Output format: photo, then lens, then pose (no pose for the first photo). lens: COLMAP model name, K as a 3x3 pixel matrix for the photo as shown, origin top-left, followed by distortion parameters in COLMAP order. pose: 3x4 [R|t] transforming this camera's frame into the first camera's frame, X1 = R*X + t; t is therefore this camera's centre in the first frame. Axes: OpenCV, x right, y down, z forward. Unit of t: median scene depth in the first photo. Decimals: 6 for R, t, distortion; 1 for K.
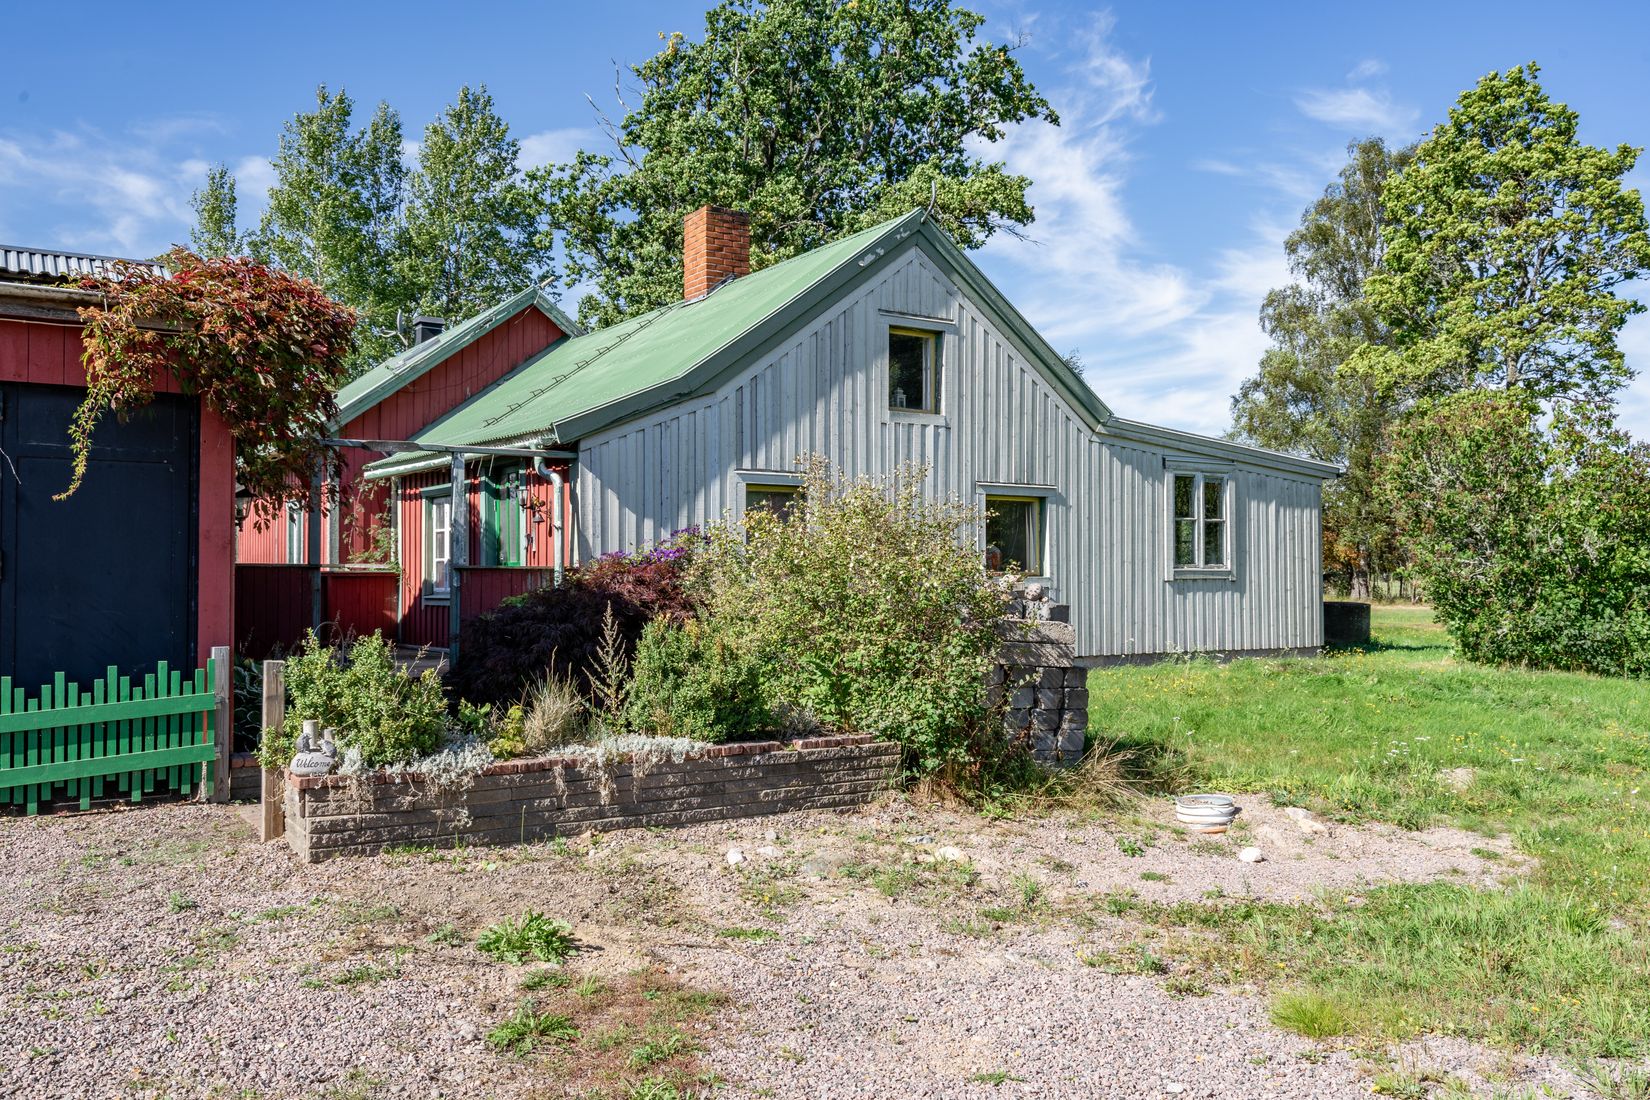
lens RADIAL K [[1331.8, 0, 825.0], [0, 1331.8, 550.0], [0, 0, 1]] dist [-0.001580, 0.004460]
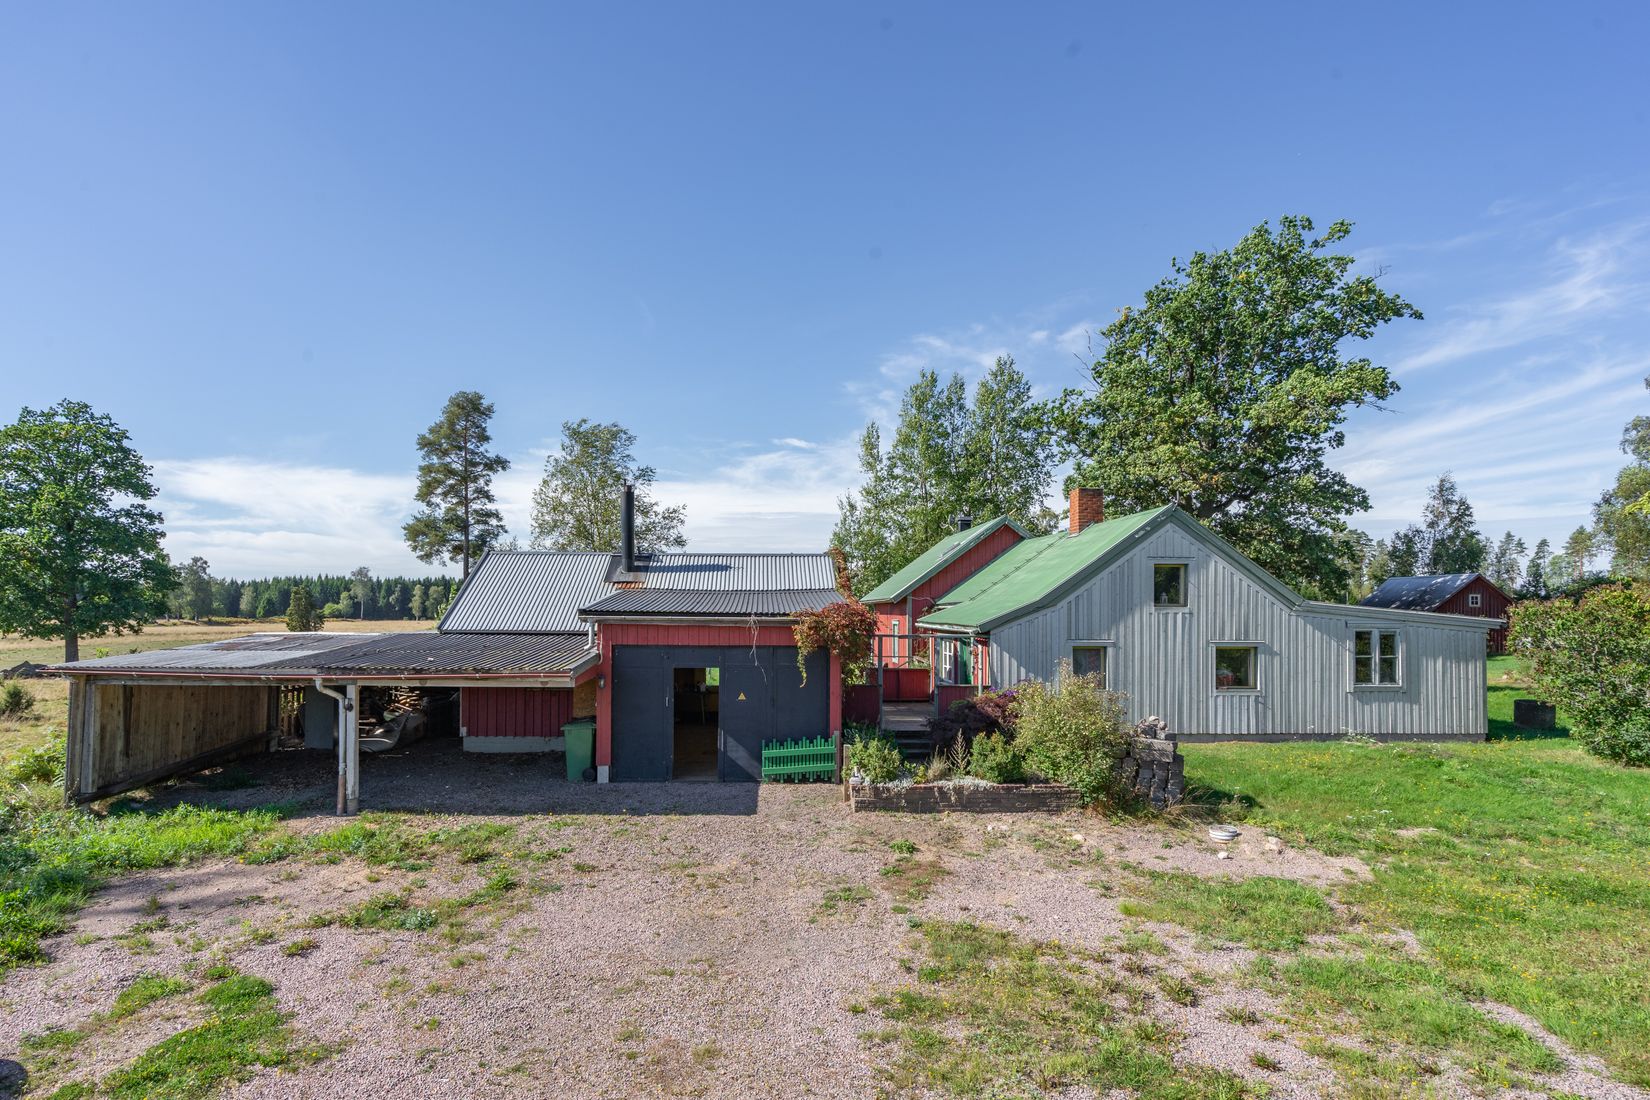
lens RADIAL K [[1203.7, 0, 825.0], [0, 1203.7, 550.0], [0, 0, 1]] dist [0.060988, -0.084815]
pose [[0.868243, 0.023133, -0.495599, 0.710995], [0.005293, 0.998424, 0.055877, -0.406342], [0.496110, -0.051138, 0.866752, -1.106539]]
